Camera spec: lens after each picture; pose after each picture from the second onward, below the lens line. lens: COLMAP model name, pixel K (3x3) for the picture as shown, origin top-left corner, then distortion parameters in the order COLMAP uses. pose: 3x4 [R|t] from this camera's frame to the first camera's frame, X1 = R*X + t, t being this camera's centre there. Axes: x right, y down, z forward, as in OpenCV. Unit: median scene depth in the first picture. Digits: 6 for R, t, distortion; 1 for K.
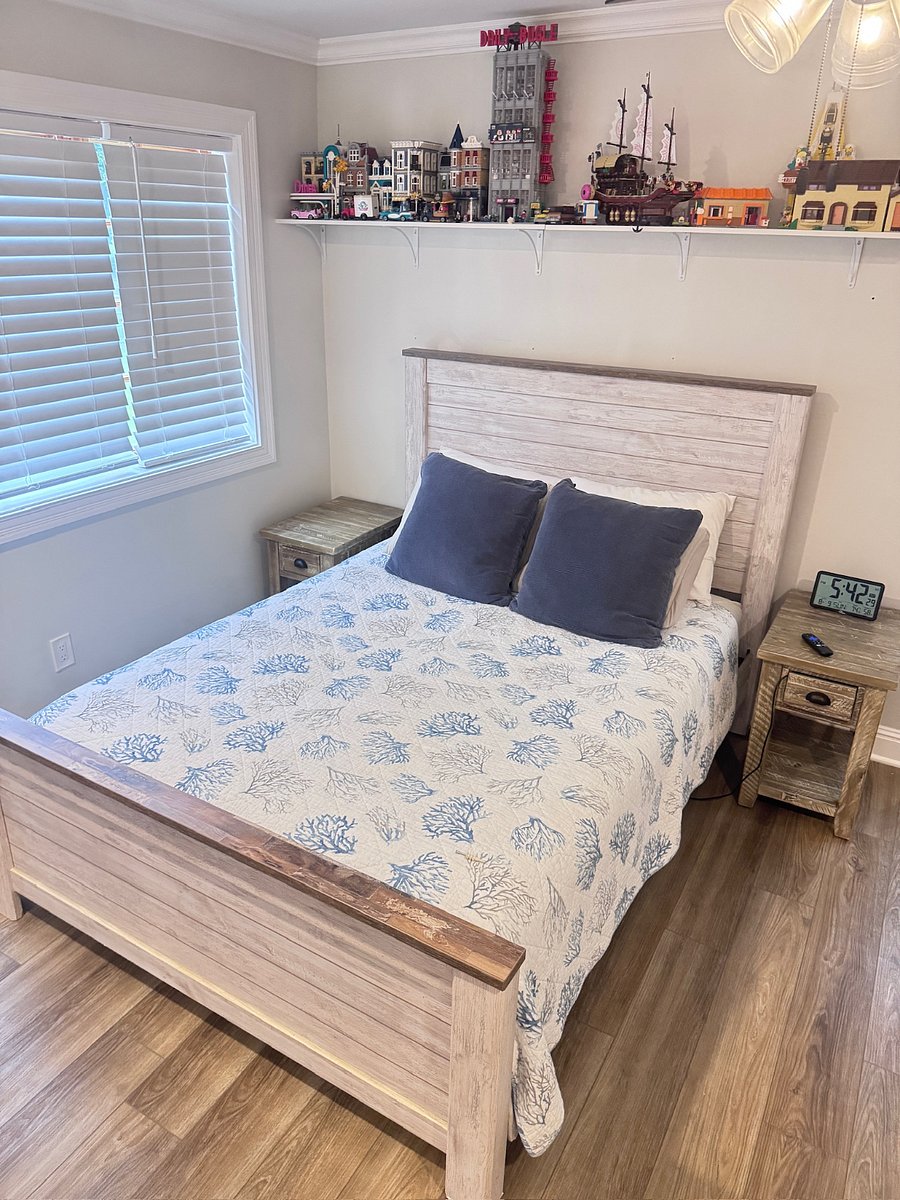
lens RADIAL K [[830.7, 0, 450.0], [0, 830.7, 605.4], [0, 0, 1]] dist [0.007393, -0.024718]
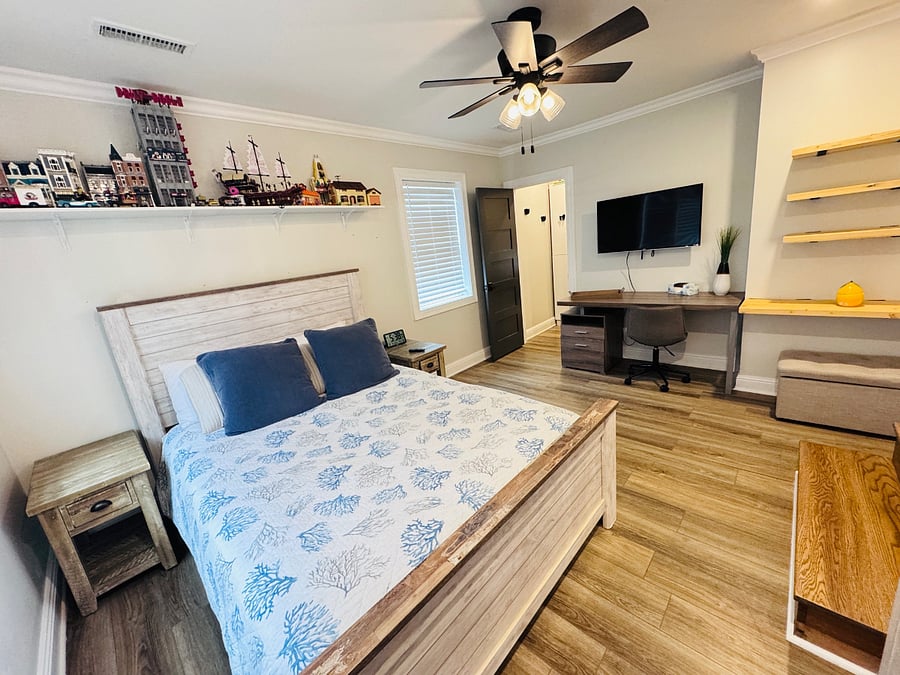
lens RADIAL K [[357.2, 0, 449.2], [0, 357.2, 335.4], [0, 0, 1]] dist [-0.003894, -0.000053]
pose [[0.231981, -0.293496, 0.927386, -0.533535], [0.496008, 0.855823, 0.146774, -0.099978], [-0.836756, 0.425942, 0.344111, 0.451012]]
